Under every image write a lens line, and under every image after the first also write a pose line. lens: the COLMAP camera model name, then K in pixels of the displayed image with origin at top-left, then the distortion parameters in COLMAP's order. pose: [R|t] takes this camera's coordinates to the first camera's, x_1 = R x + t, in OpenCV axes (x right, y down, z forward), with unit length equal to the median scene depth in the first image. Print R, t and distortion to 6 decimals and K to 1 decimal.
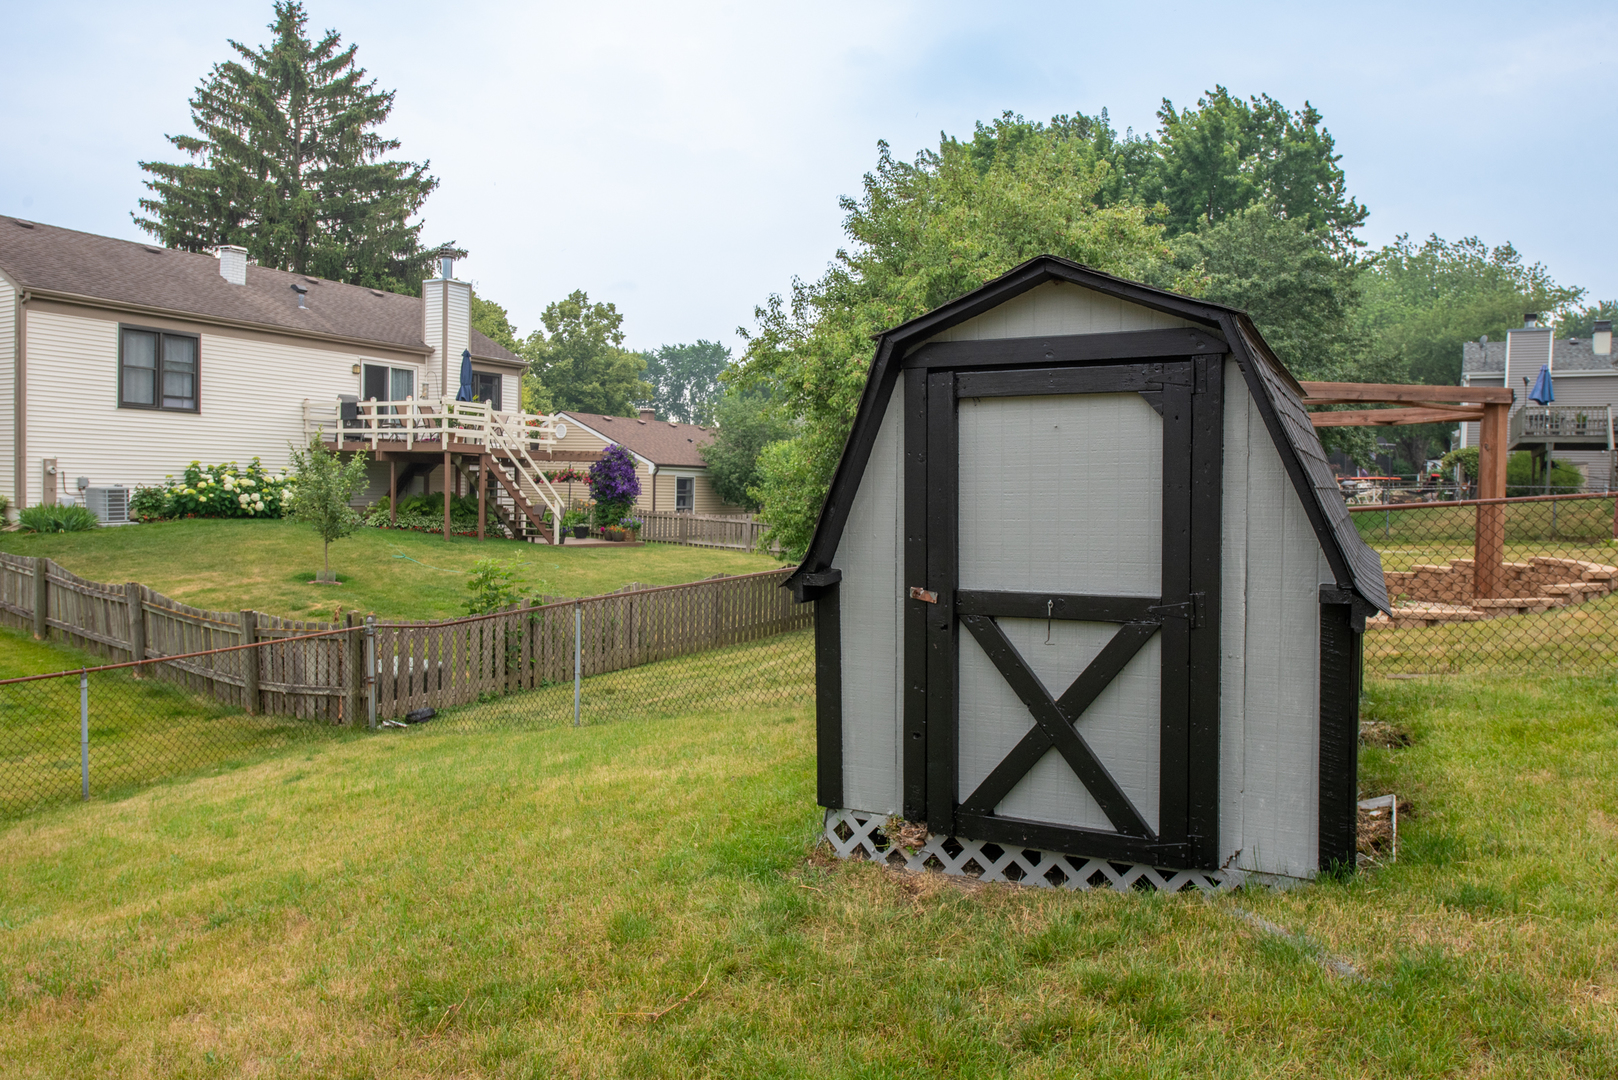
lens RADIAL K [[1060.6, 0, 809.0], [0, 1060.6, 540.0], [0, 0, 1]] dist [-0.001113, -0.001434]
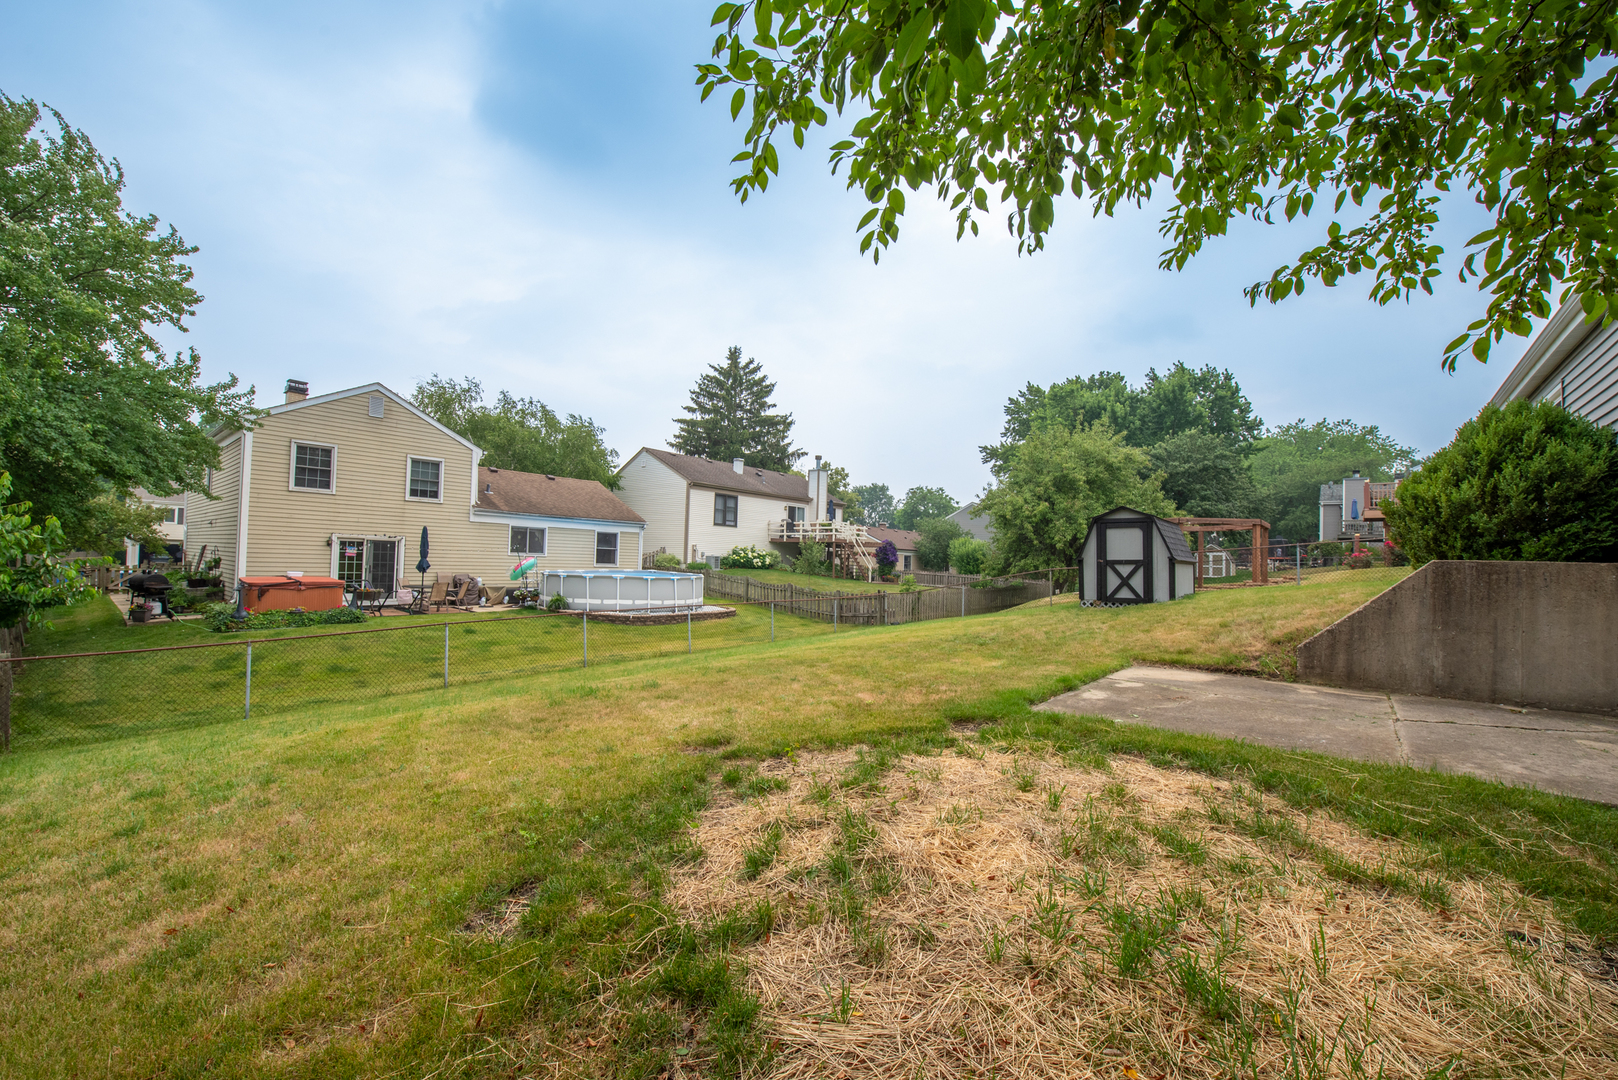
lens RADIAL K [[638.6, 0, 808.0], [0, 638.6, 551.9], [0, 0, 1]] dist [-0.000120, -0.000077]
pose [[0.984218, 0.002787, -0.176939, -0.115901], [-0.015801, 0.997266, -0.072186, 0.037980], [0.176254, 0.073843, 0.981571, -0.373483]]
